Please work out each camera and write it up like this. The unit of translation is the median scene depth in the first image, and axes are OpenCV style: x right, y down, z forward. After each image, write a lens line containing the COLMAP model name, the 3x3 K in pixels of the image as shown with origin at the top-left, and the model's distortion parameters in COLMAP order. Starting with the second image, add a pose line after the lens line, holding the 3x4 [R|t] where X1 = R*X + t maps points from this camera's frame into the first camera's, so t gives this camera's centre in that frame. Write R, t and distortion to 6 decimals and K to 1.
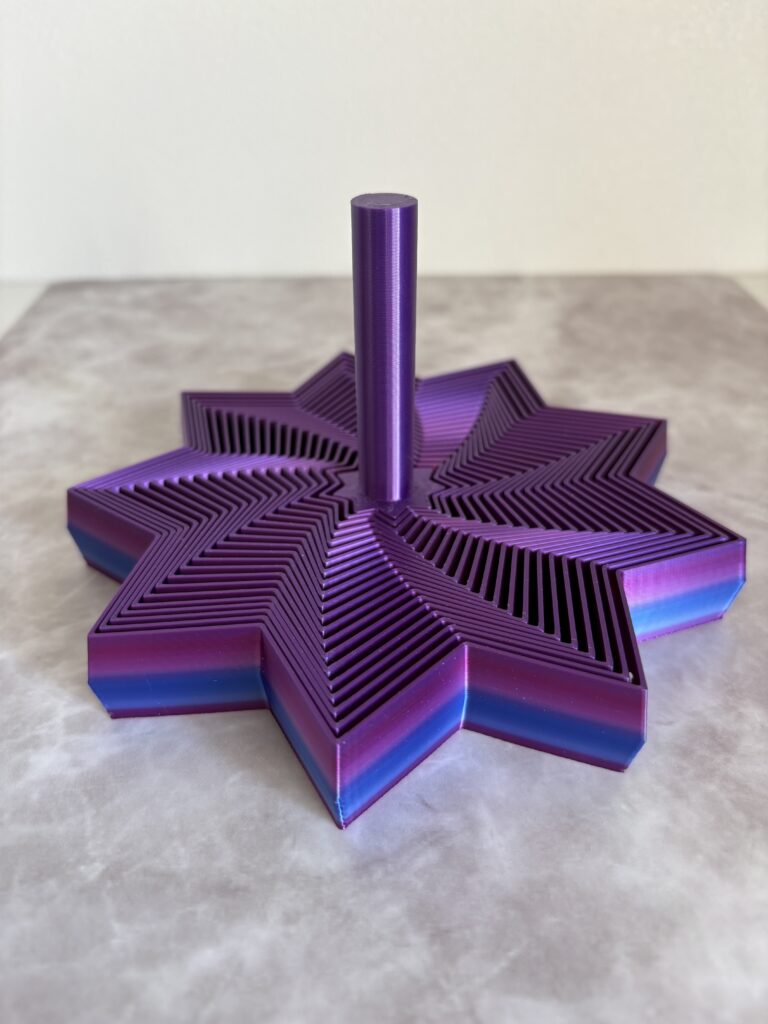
lens RADIAL K [[831.1, 0, 389.5], [0, 831.1, 509.0], [0, 0, 1]] dist [0.018001, -0.047889]
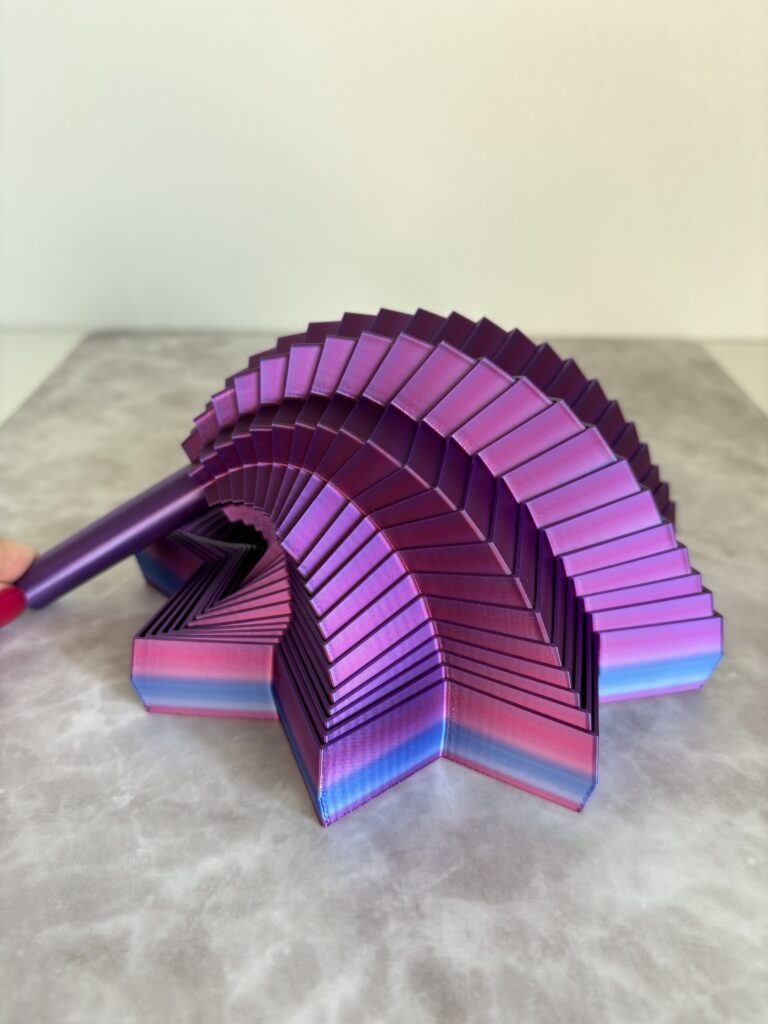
lens RADIAL K [[831.1, 0, 382.4], [0, 831.1, 515.4], [0, 0, 1]] dist [0.018001, -0.047889]
pose [[0.999392, 0.029194, -0.019053, 0.044238], [-0.030187, 0.998077, -0.054139, 0.061988], [0.017436, 0.054681, 0.998352, -0.264198]]
